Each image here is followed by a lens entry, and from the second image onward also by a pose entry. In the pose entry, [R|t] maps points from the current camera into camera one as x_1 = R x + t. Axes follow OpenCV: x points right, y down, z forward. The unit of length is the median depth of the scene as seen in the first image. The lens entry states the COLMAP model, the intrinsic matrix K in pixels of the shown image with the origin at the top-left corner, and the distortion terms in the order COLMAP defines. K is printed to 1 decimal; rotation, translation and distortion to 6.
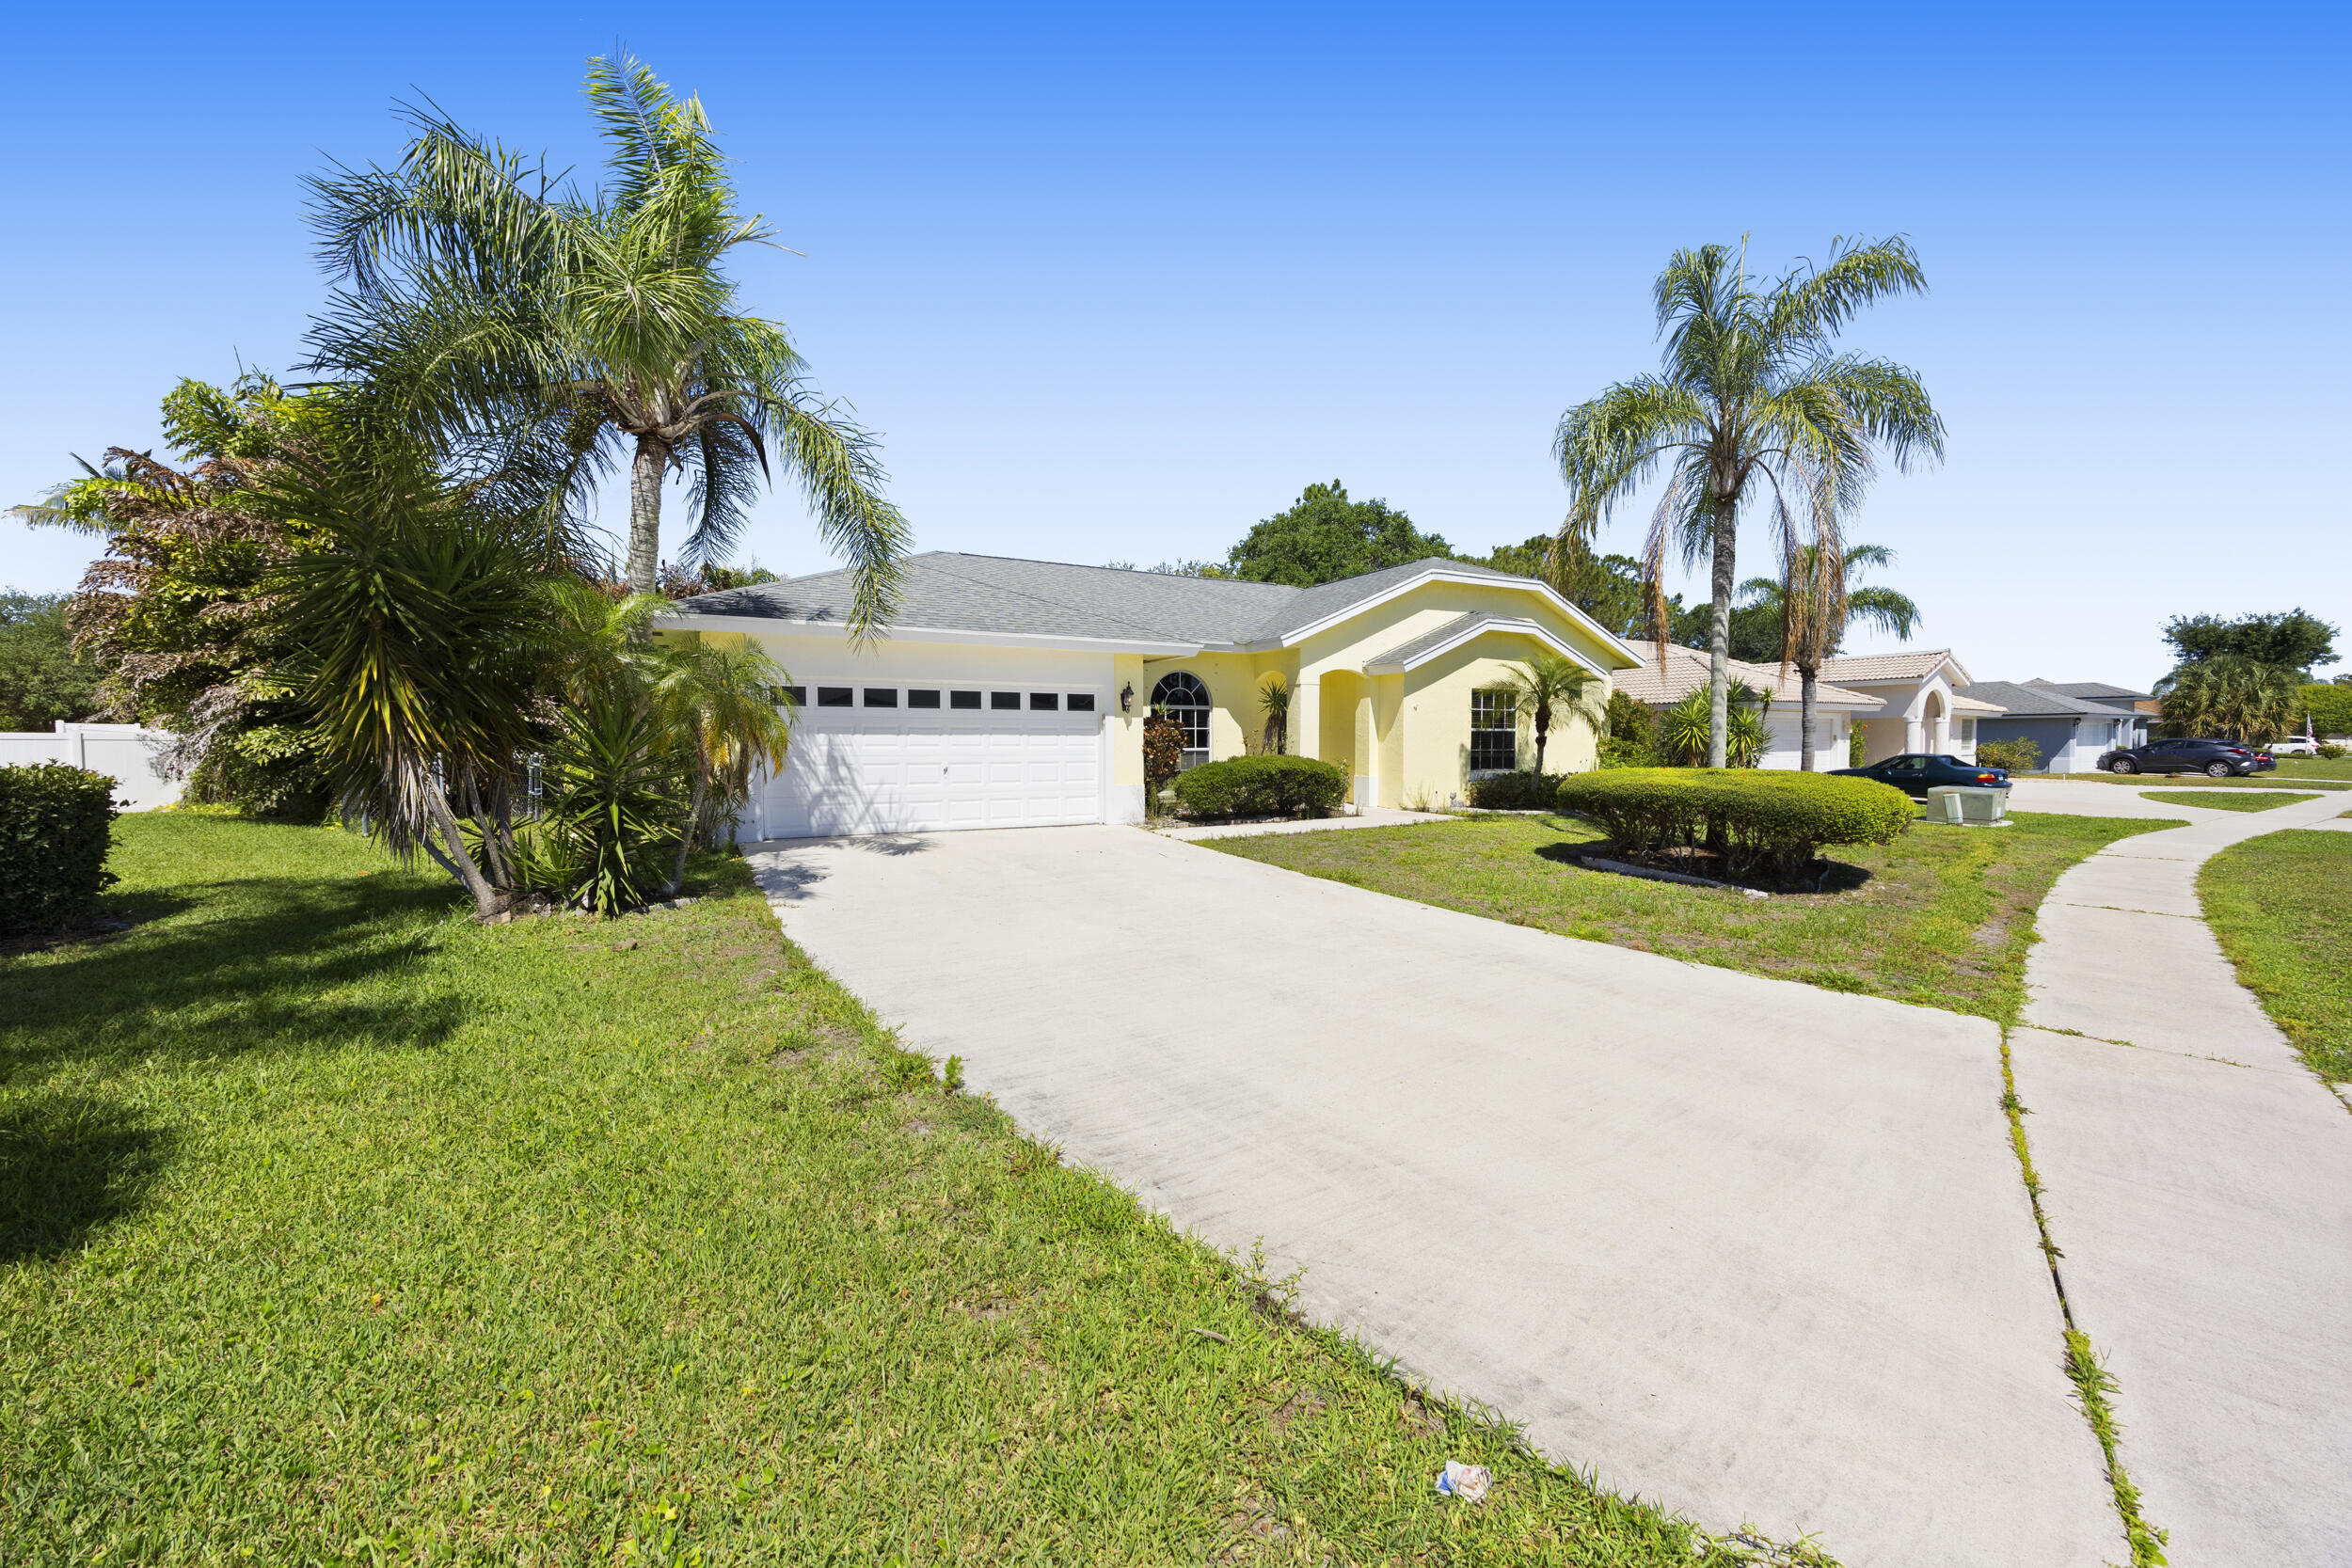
lens RADIAL K [[961.0, 0, 1176.0], [0, 961.0, 784.0], [0, 0, 1]] dist [-0.000072, 0.000003]
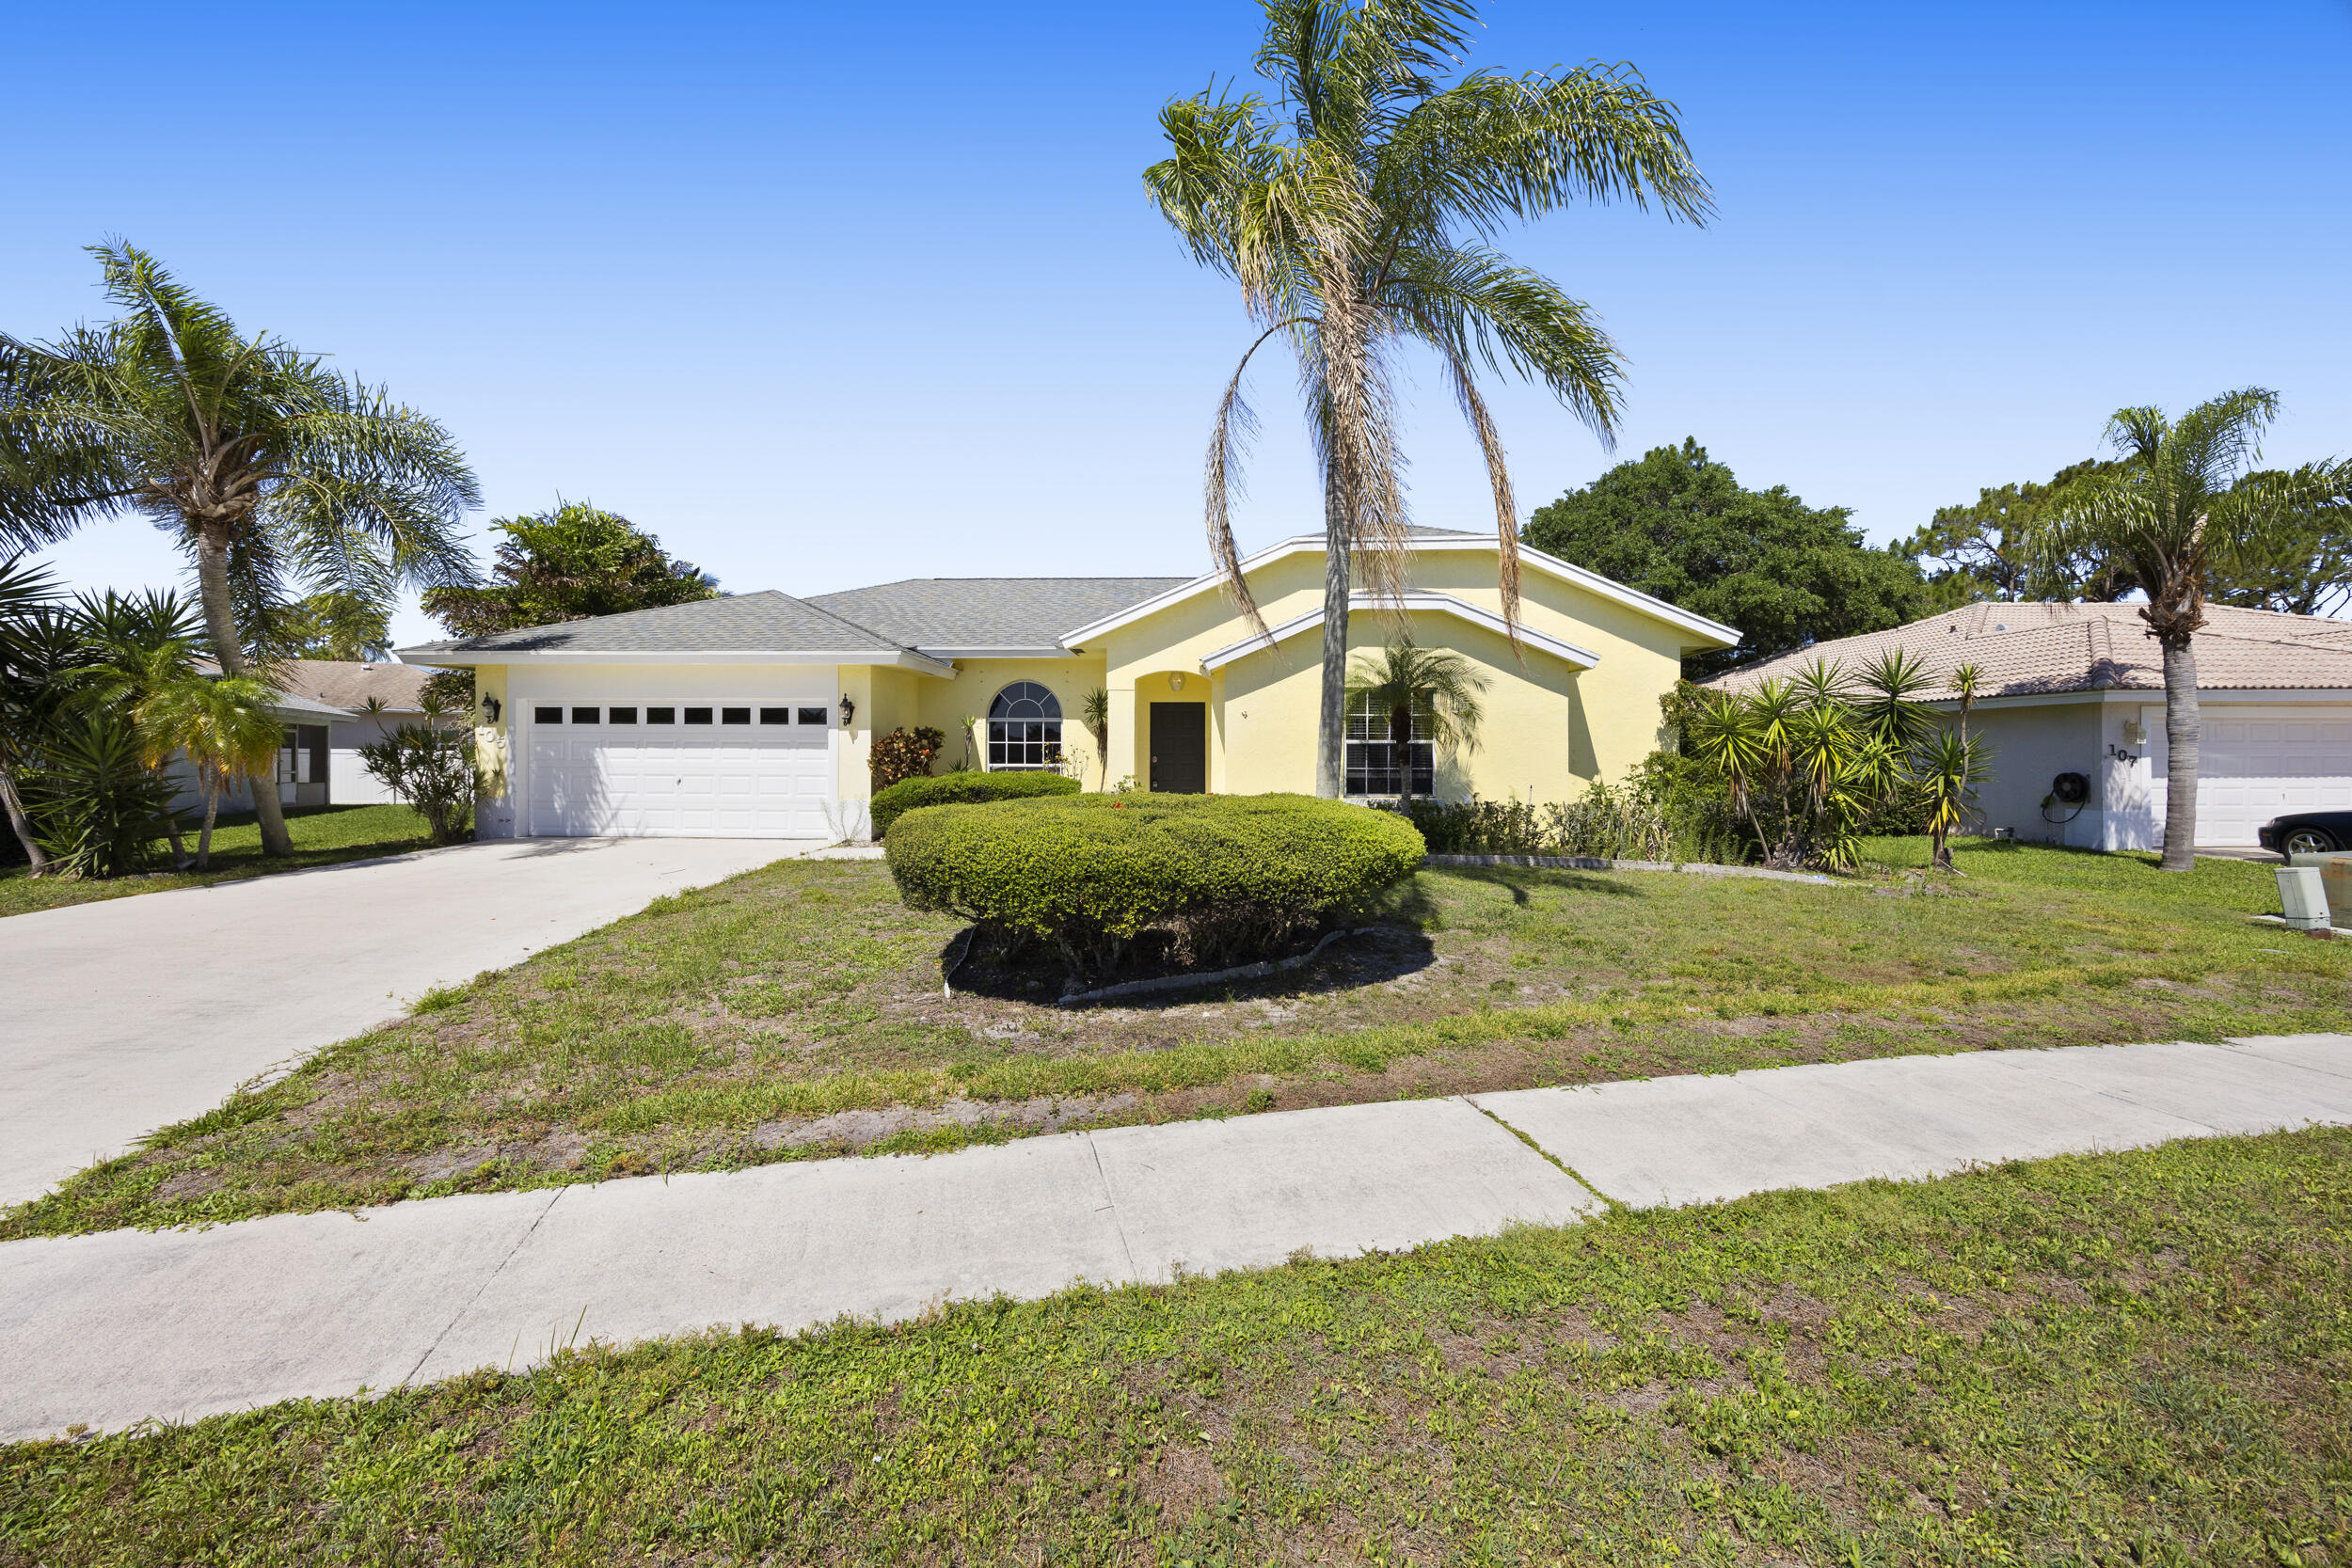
lens RADIAL K [[940.3, 0, 1176.0], [0, 940.3, 784.0], [0, 0, 1]] dist [0.014216, 0.000079]
pose [[0.852567, 0.012965, -0.522457, 0.729132], [-0.025325, 0.999543, -0.016521, -0.007323], [0.522004, 0.027316, 0.852506, 0.357308]]
